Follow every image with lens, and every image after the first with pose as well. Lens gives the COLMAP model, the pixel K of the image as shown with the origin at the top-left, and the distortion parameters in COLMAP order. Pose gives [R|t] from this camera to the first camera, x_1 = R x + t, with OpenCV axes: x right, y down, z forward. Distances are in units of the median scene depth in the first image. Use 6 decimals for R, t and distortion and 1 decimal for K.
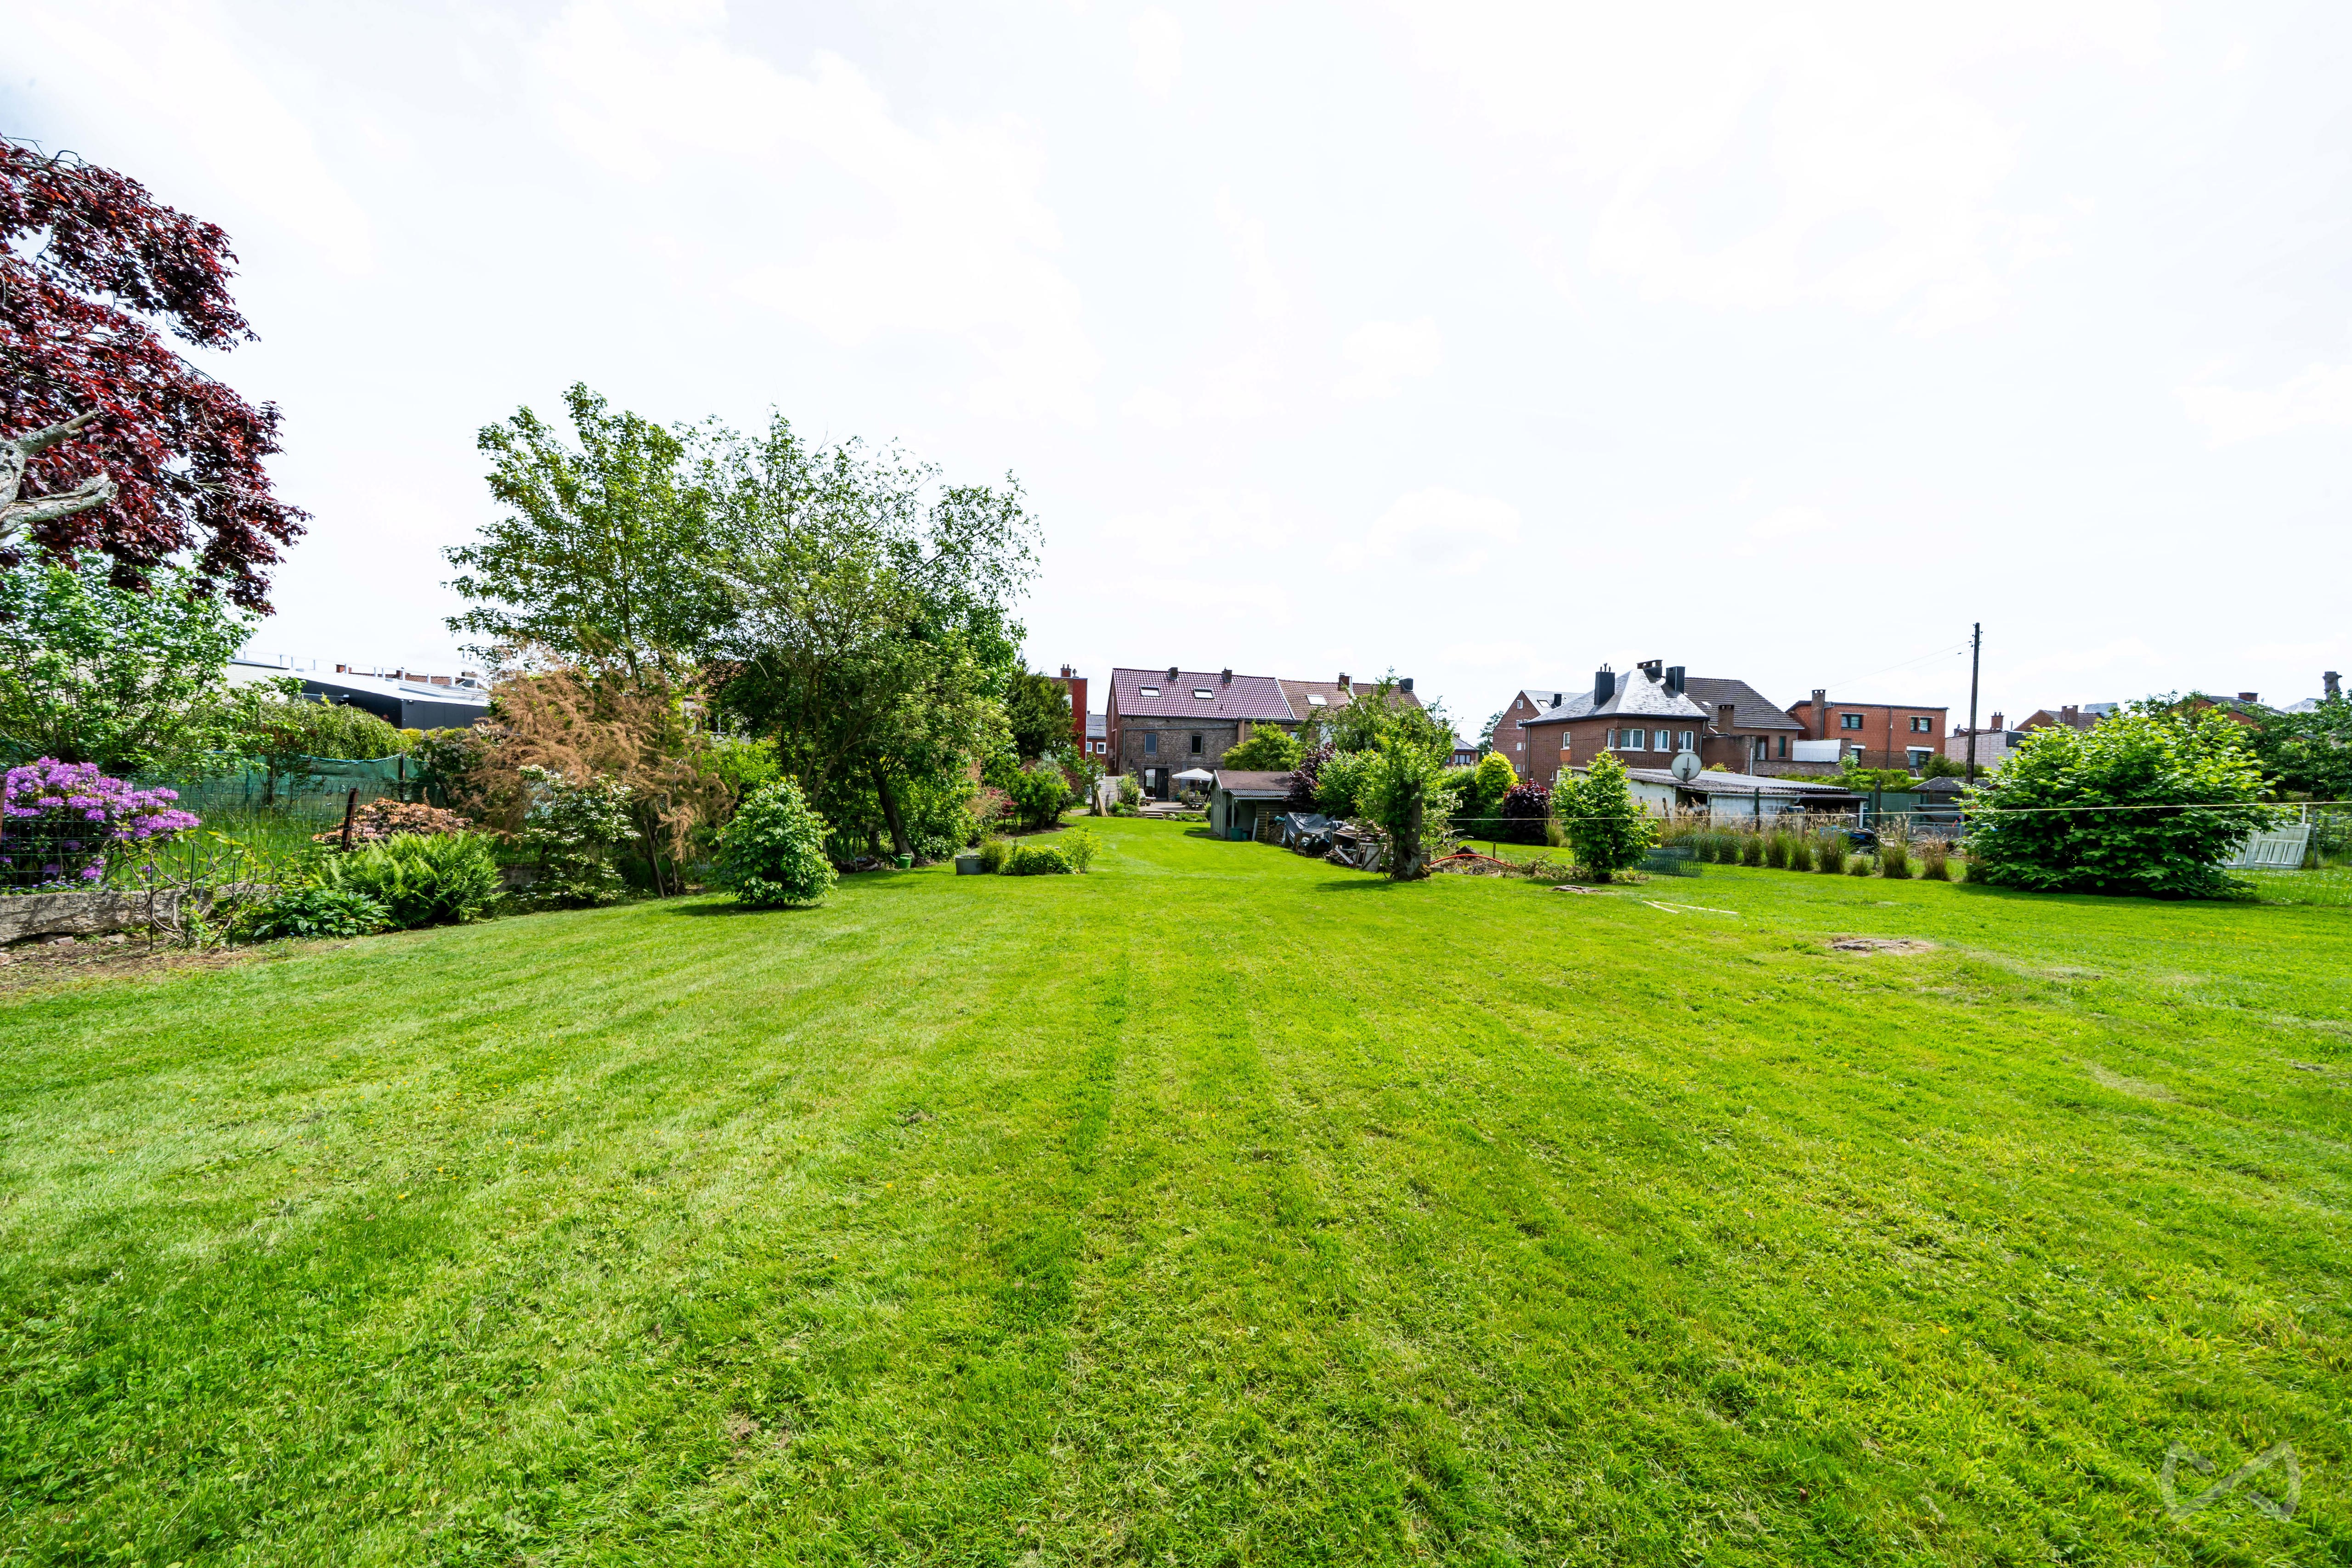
lens RADIAL K [[801.8, 0, 1185.3], [0, 801.8, 790.6], [0, 0, 1]] dist [-0.005424, 0.000468]
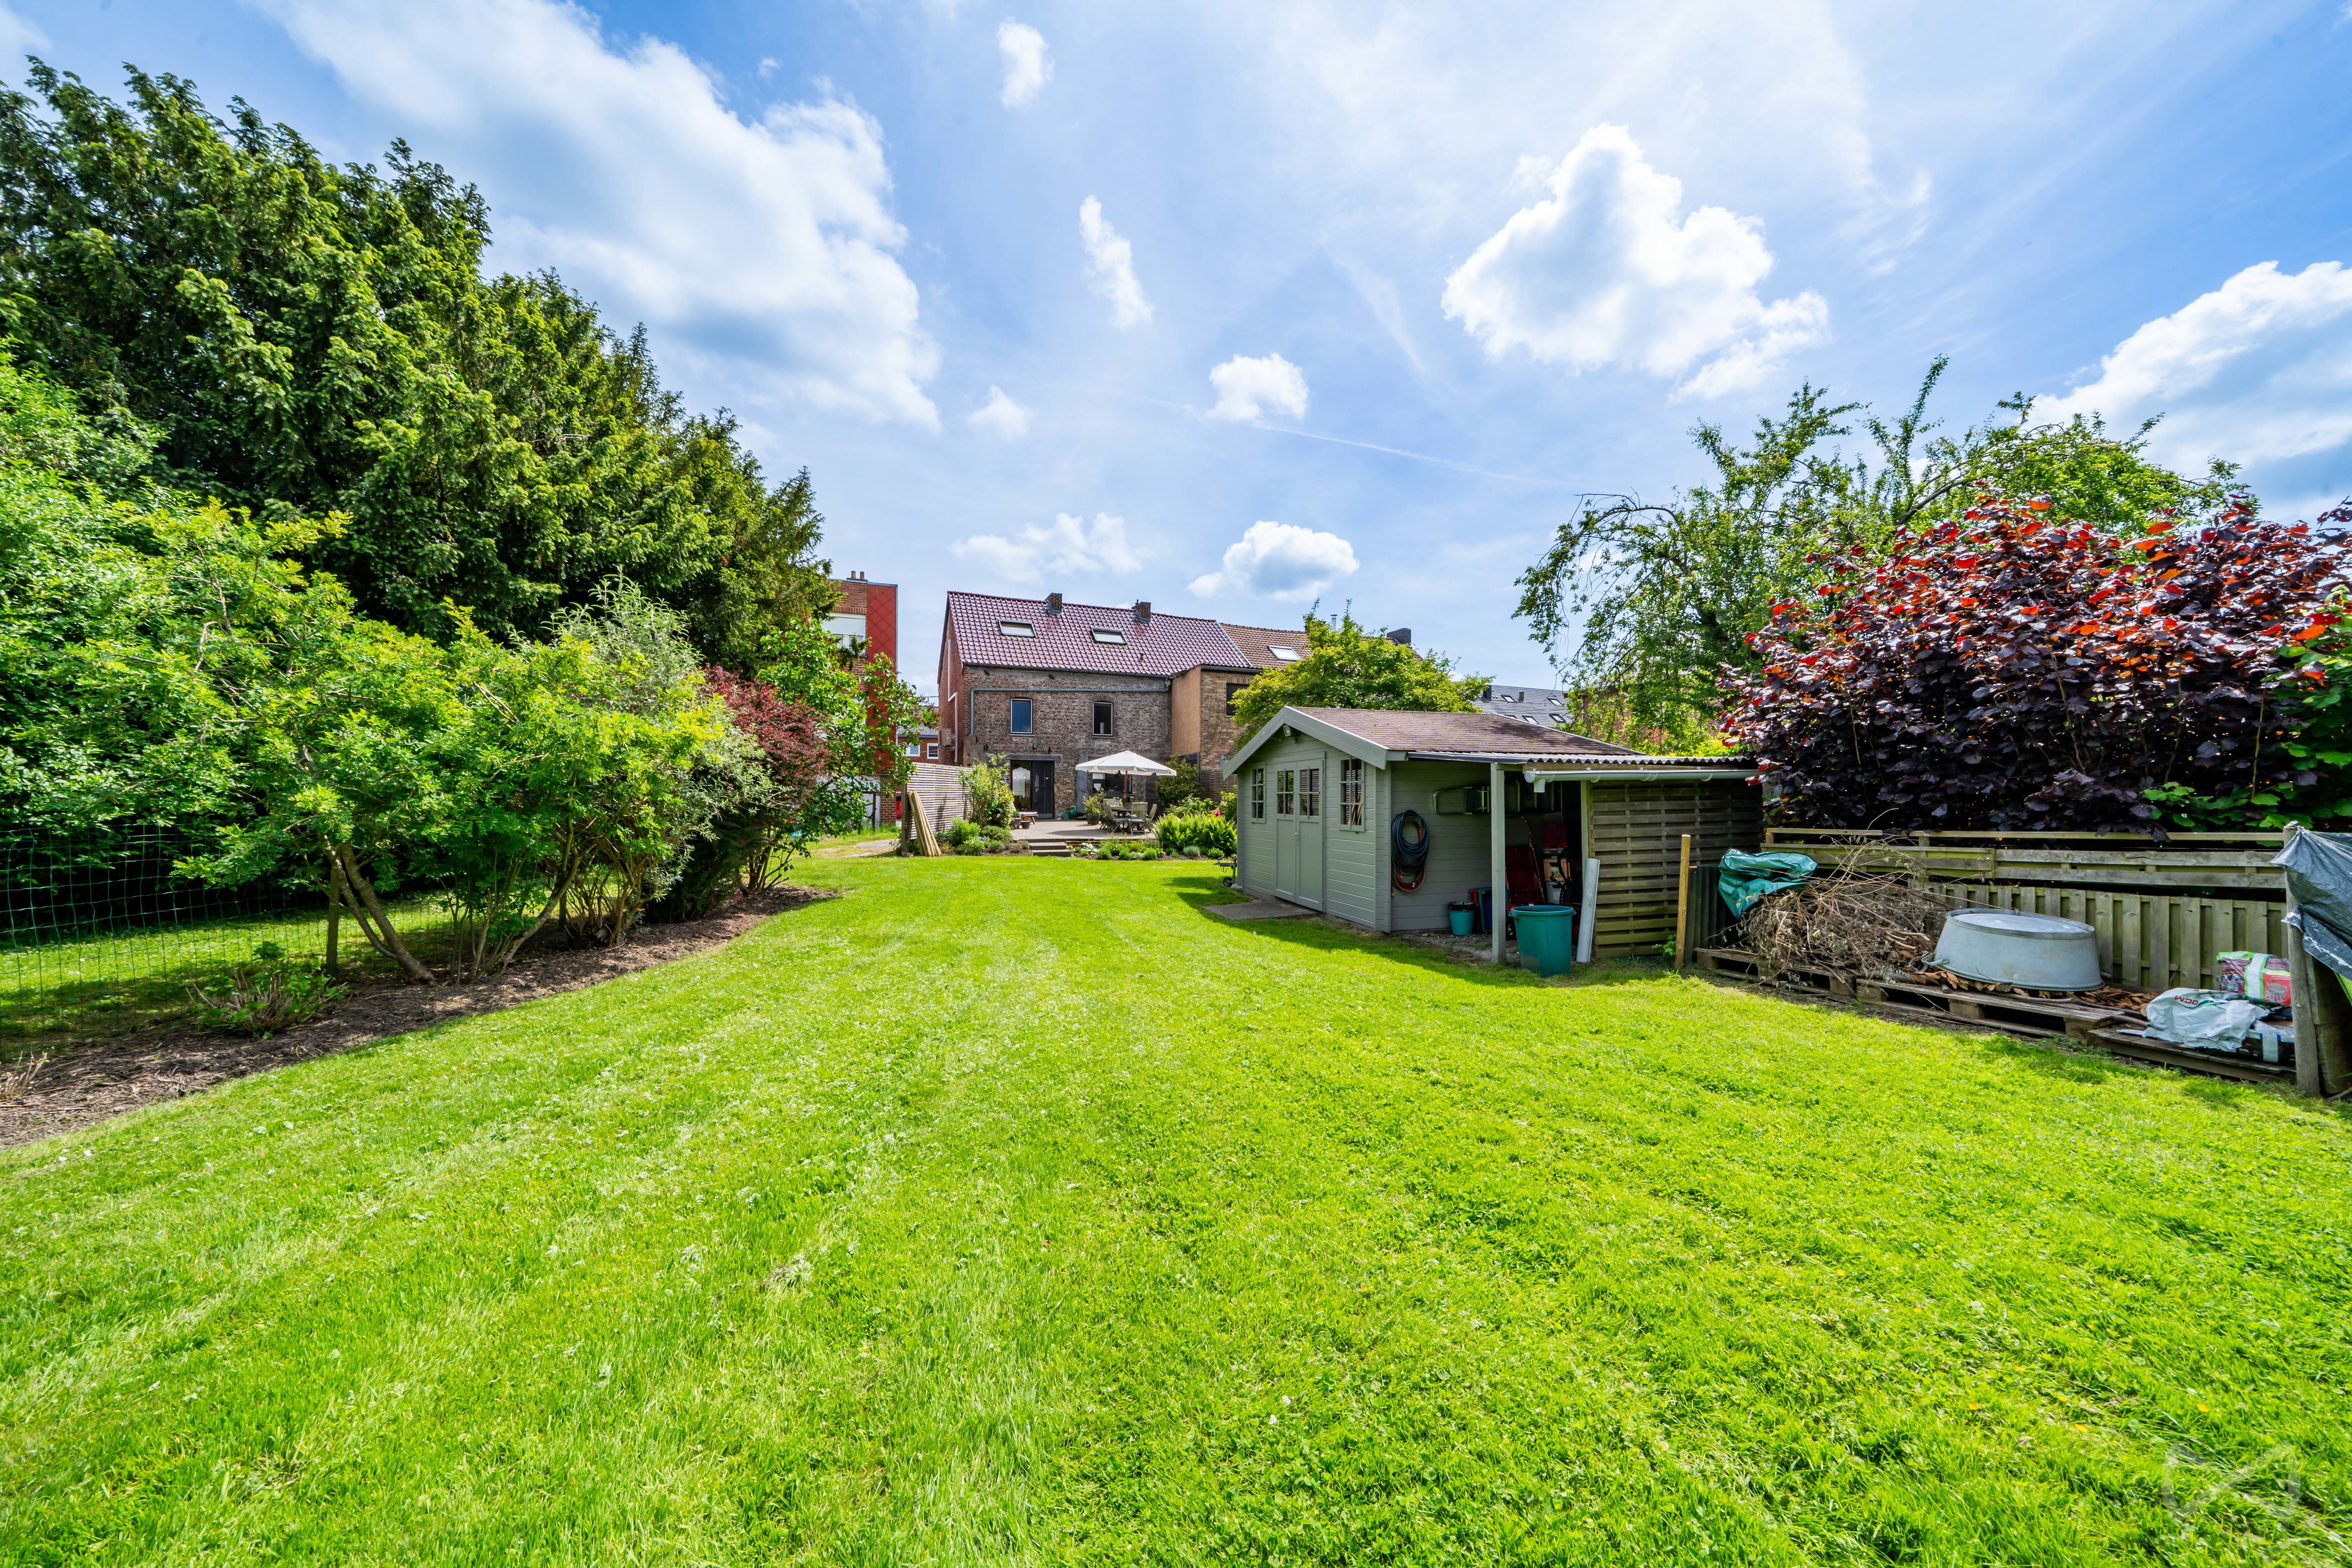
lens RADIAL K [[801.8, 0, 1185.3], [0, 801.8, 790.6], [0, 0, 1]] dist [-0.005424, 0.000468]
pose [[0.980293, -0.014351, 0.197027, -0.044712], [0.019910, 0.999457, -0.026262, 0.009952], [-0.196543, 0.029668, 0.980046, 0.468353]]
